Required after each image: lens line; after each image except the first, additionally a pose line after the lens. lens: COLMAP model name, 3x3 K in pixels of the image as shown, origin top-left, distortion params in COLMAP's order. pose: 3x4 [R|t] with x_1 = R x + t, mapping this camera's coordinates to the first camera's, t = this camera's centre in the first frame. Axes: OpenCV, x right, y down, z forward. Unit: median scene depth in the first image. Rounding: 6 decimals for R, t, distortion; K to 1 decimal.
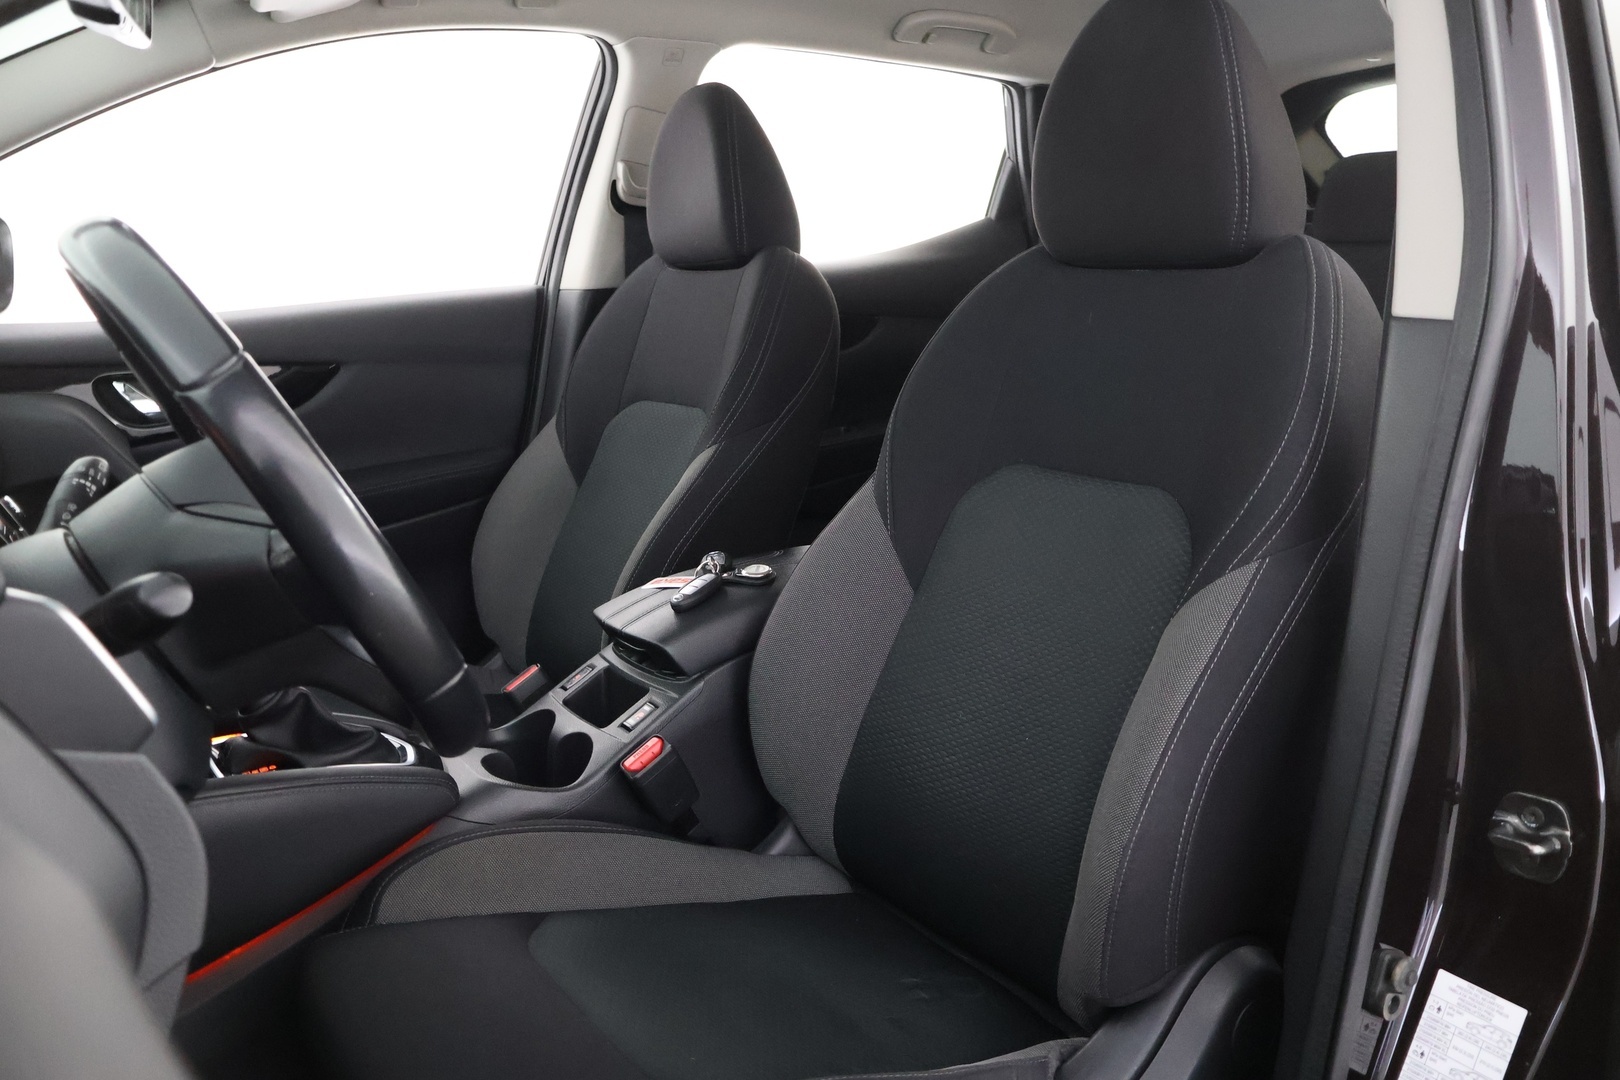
lens RADIAL K [[1354.3, 0, 807.4], [0, 1354.3, 591.3], [0, 0, 1]] dist [0.002648, -0.004102]
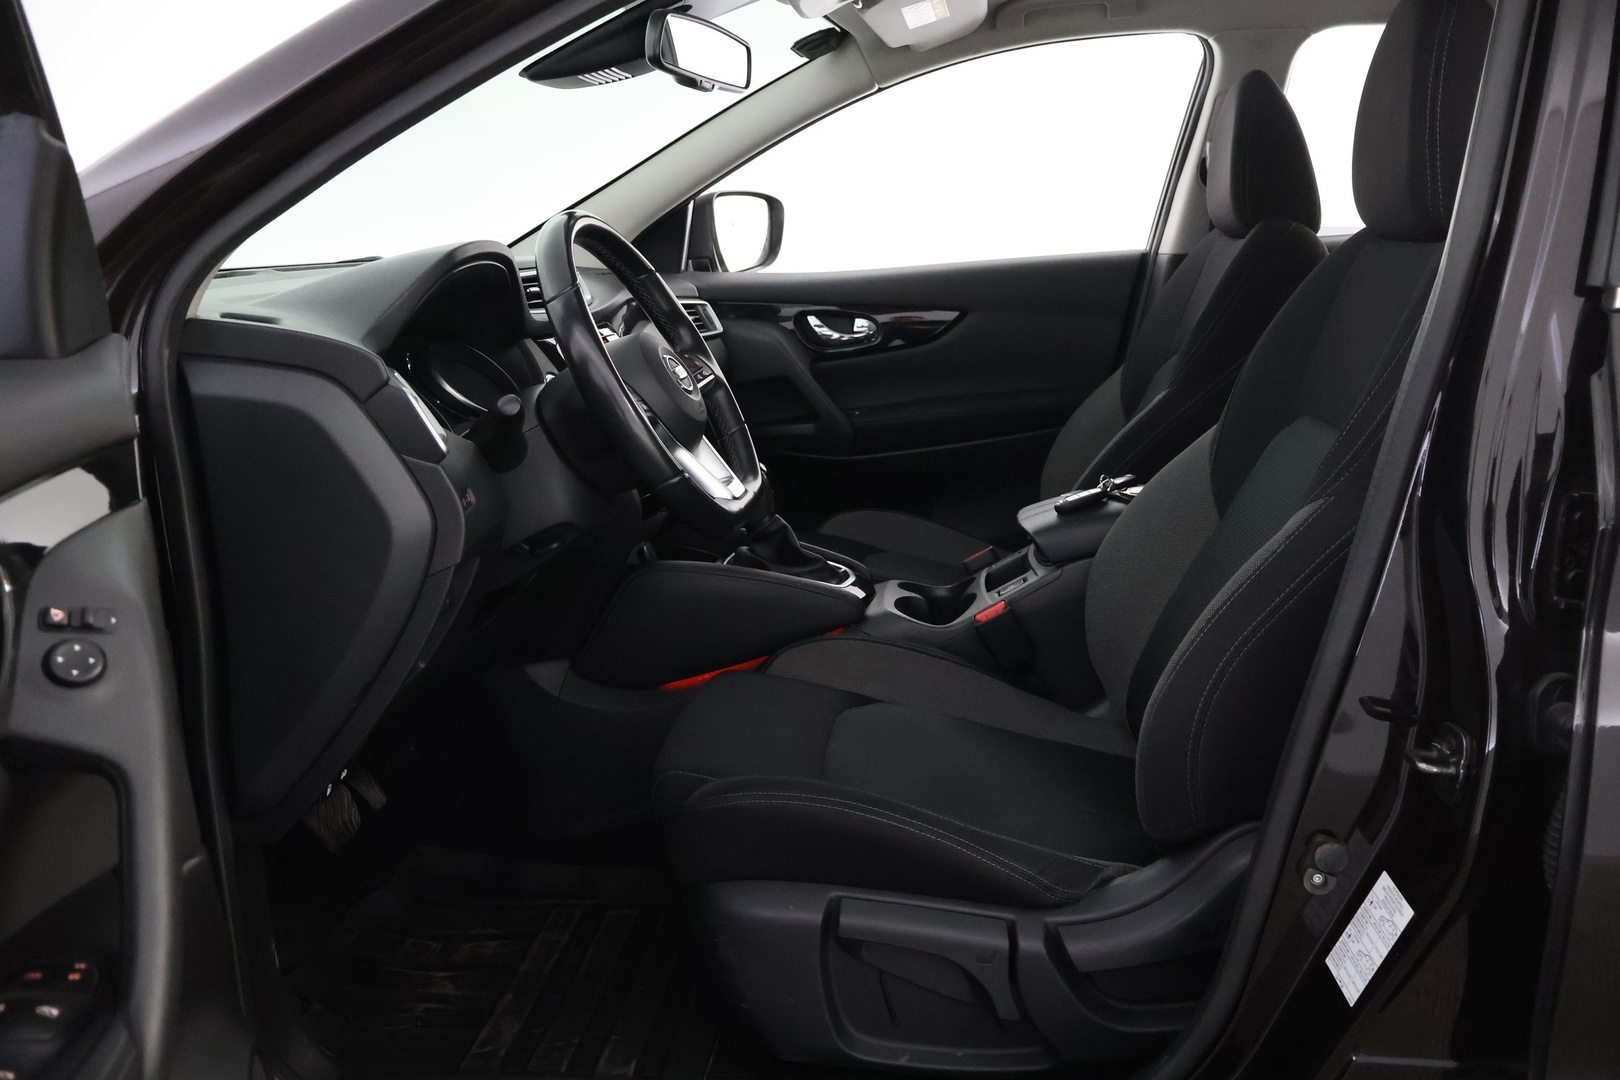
lens RADIAL K [[1354.3, 0, 807.4], [0, 1354.3, 591.3], [0, 0, 1]] dist [0.002648, -0.004102]
pose [[0.770462, 0.167669, -0.615041, 0.505741], [-0.150188, 0.985376, 0.080487, 0.020571], [0.619542, 0.030360, 0.784376, -0.128869]]
